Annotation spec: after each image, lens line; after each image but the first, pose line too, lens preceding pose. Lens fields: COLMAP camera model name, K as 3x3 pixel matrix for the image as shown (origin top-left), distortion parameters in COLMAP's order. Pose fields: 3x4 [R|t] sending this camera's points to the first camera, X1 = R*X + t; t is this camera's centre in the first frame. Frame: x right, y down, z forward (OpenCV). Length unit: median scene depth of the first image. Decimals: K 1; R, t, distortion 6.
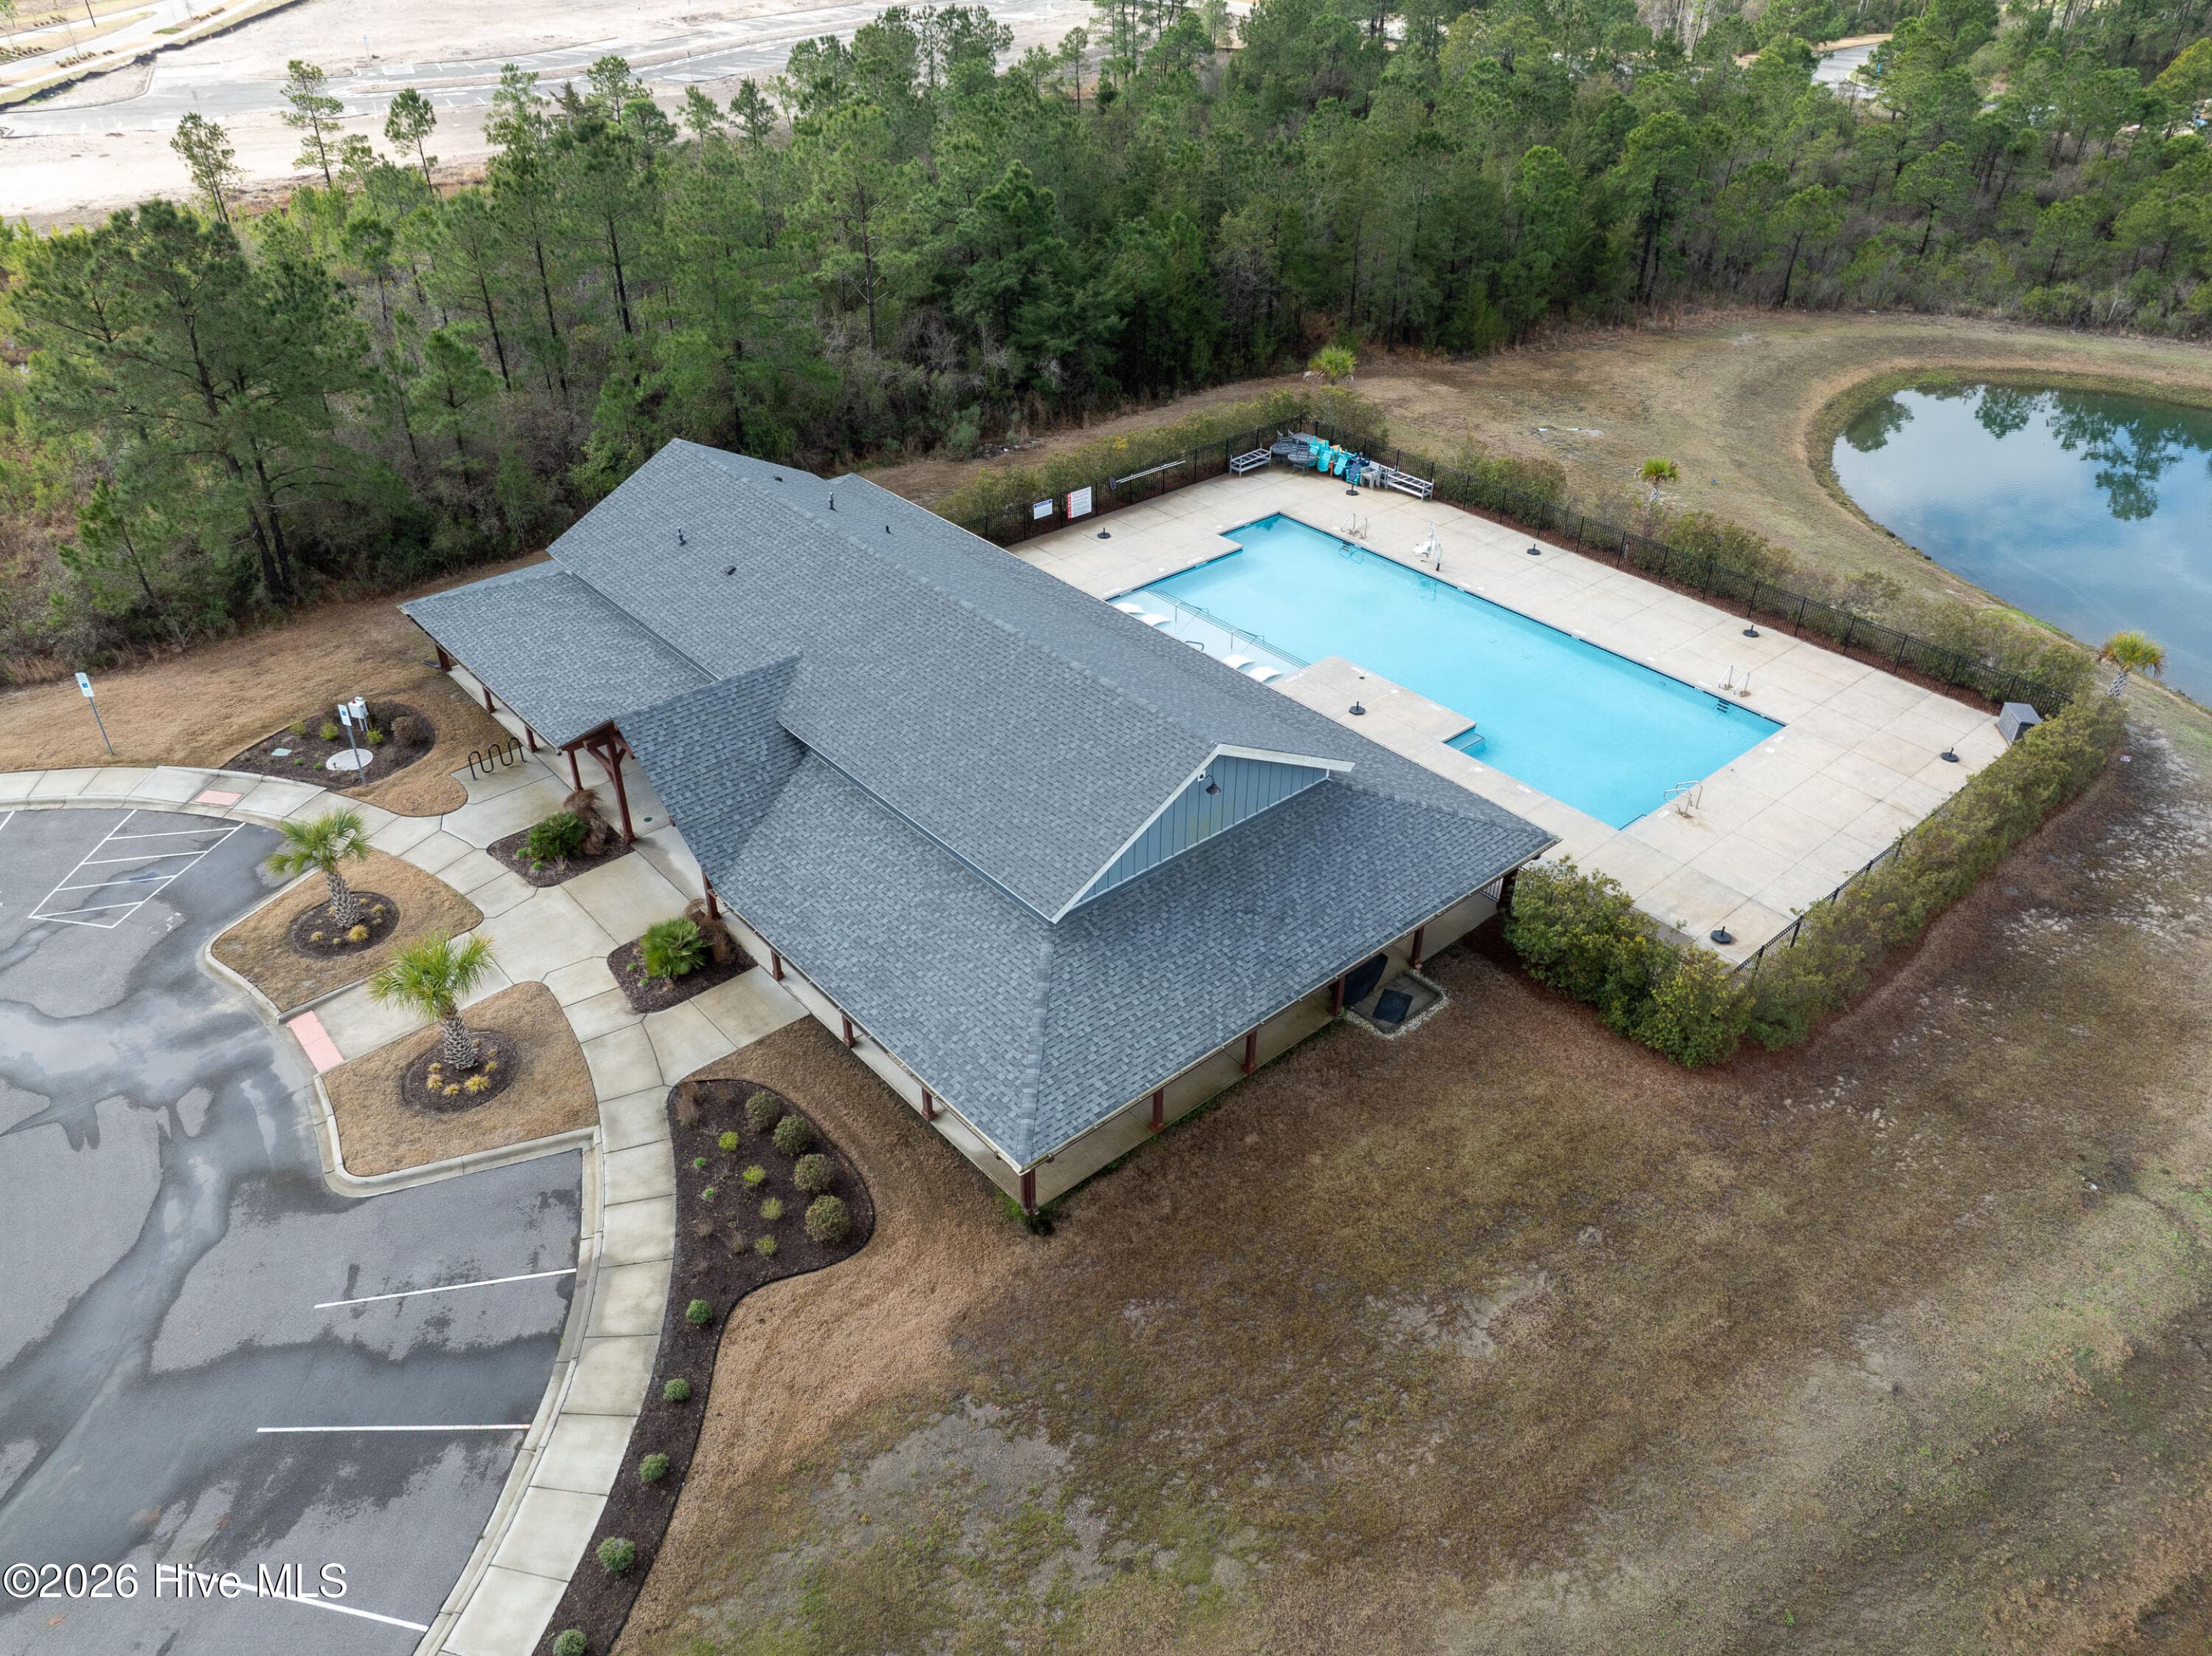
lens RADIAL K [[1558.7, 0, 1106.0], [0, 1558.7, 828.0], [0, 0, 1]] dist [-0.036848, 0.001294]
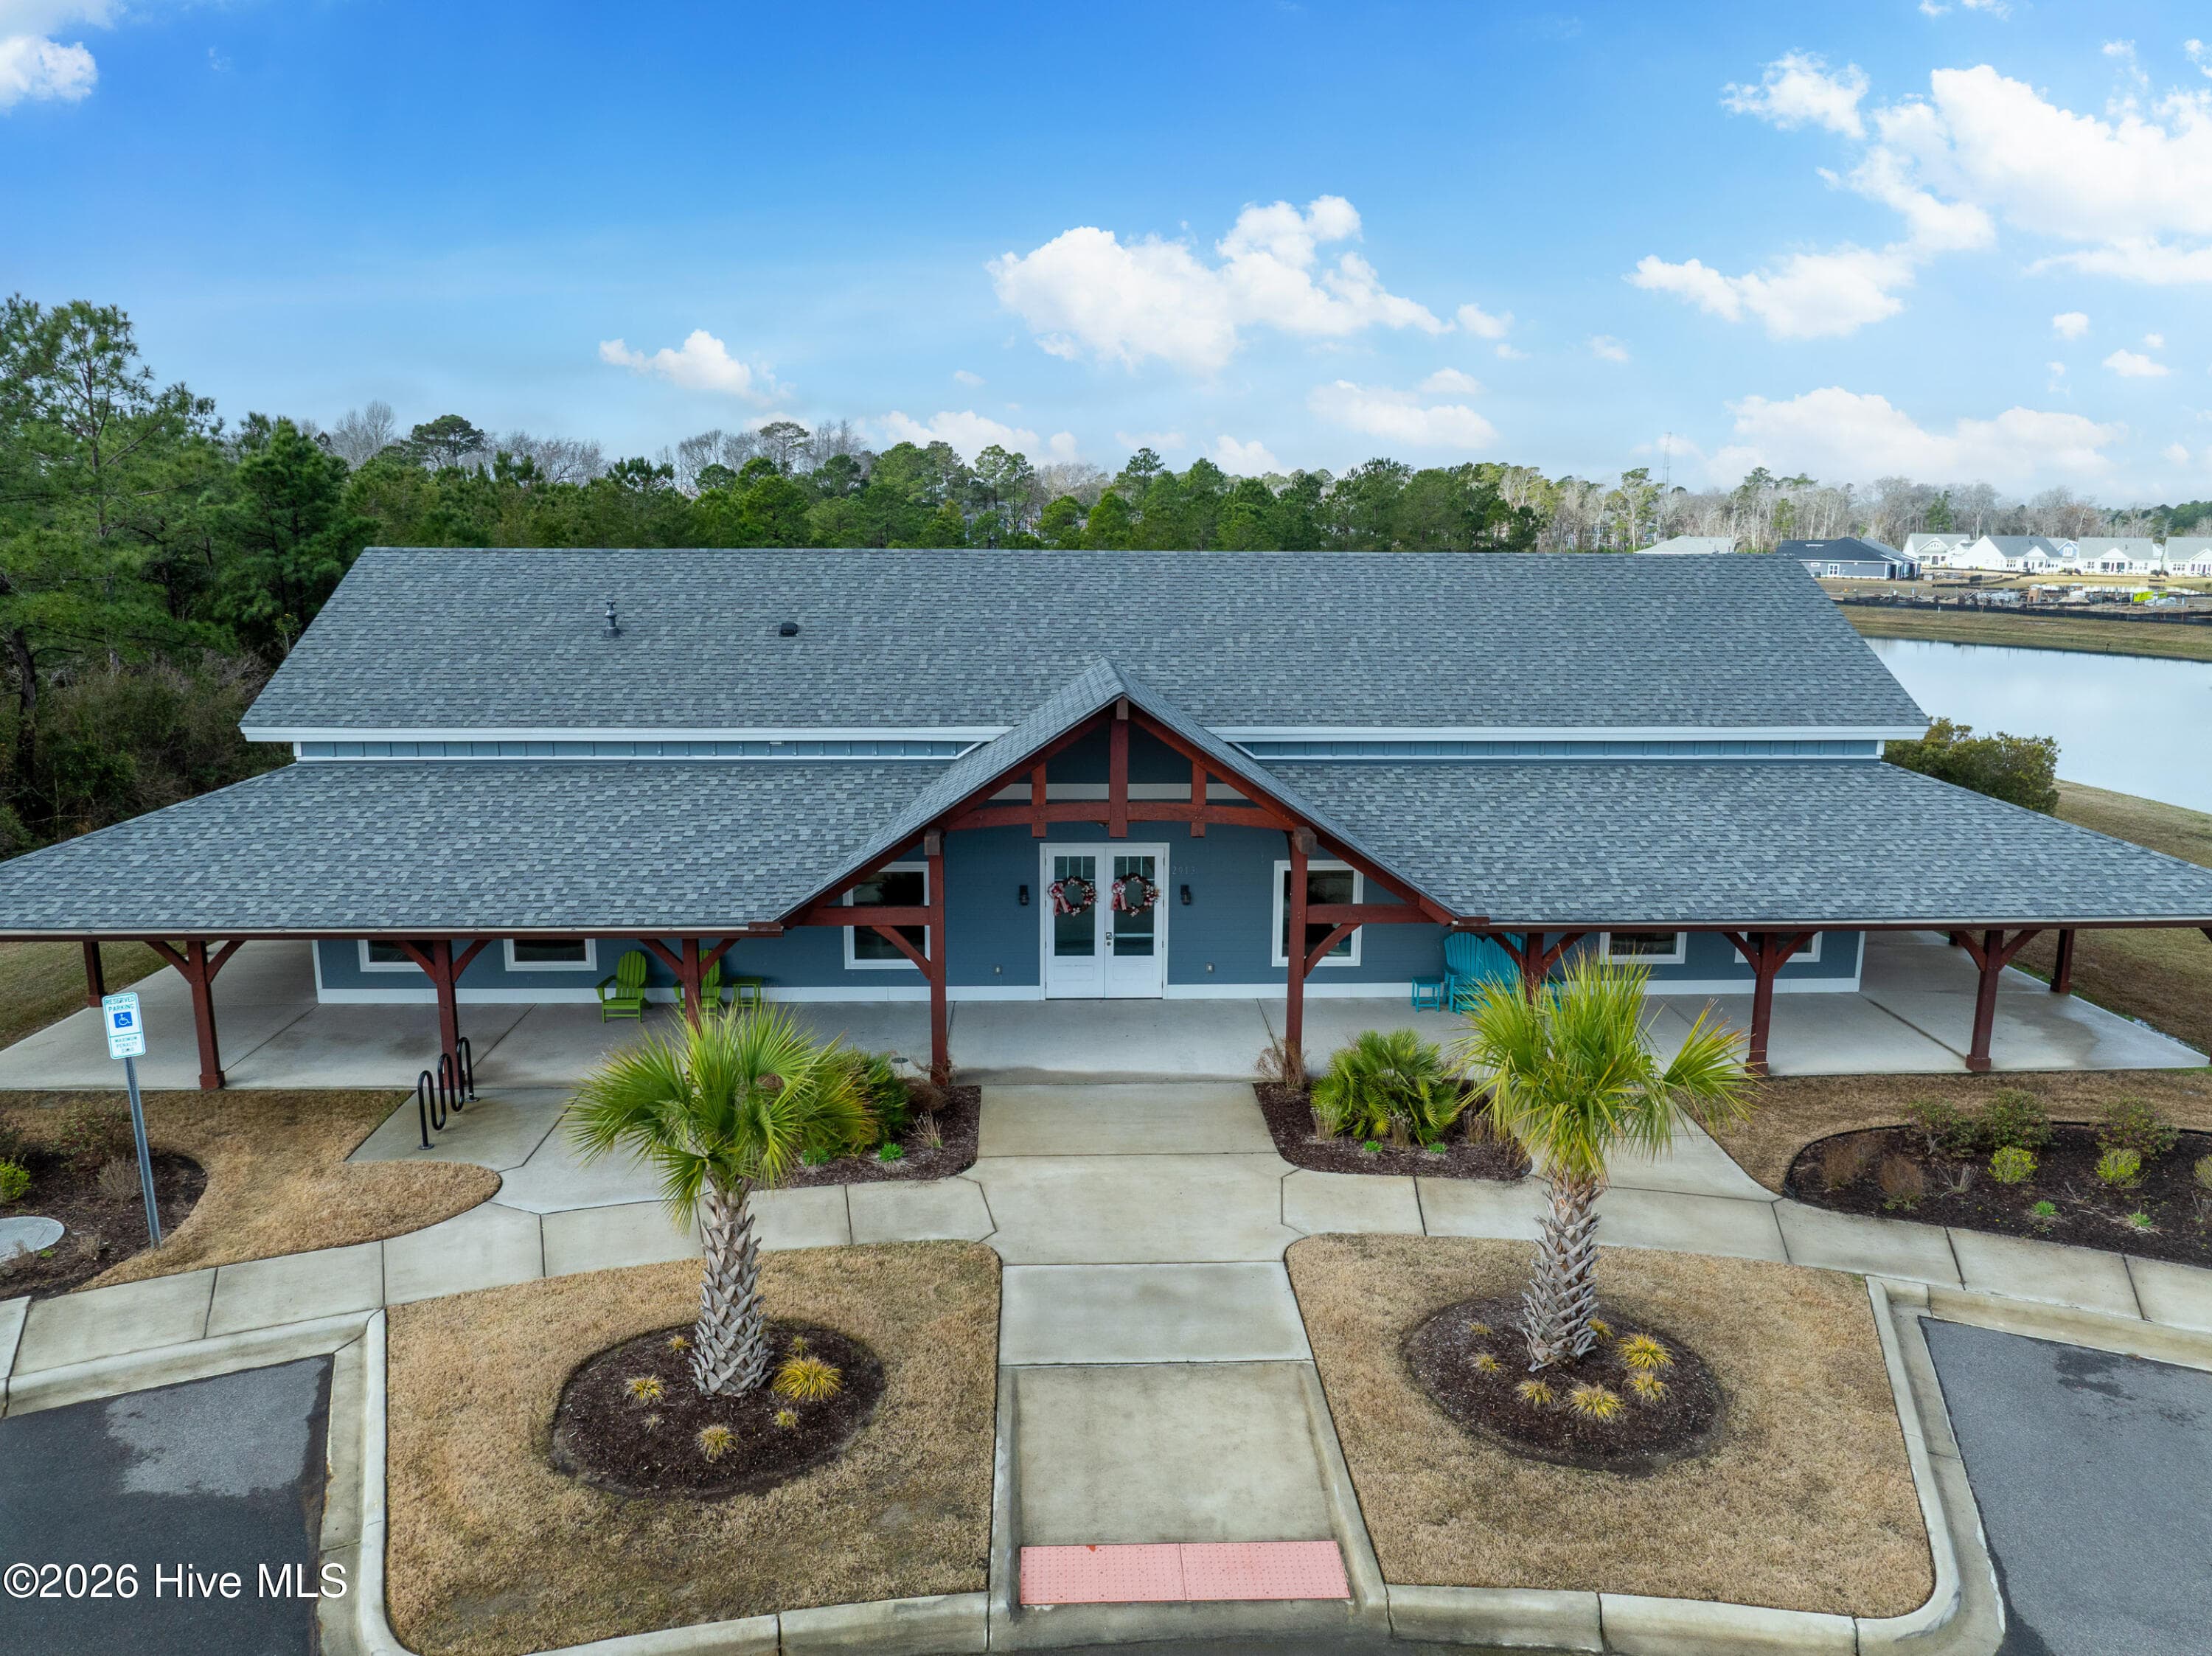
lens RADIAL K [[1558.7, 0, 1106.0], [0, 1558.7, 828.0], [0, 0, 1]] dist [-0.036848, 0.001294]
pose [[0.625830, -0.170455, 0.761106, -0.725087], [0.433363, 0.887329, -0.157616, 0.043108], [-0.648486, 0.428476, 0.629186, 0.731915]]
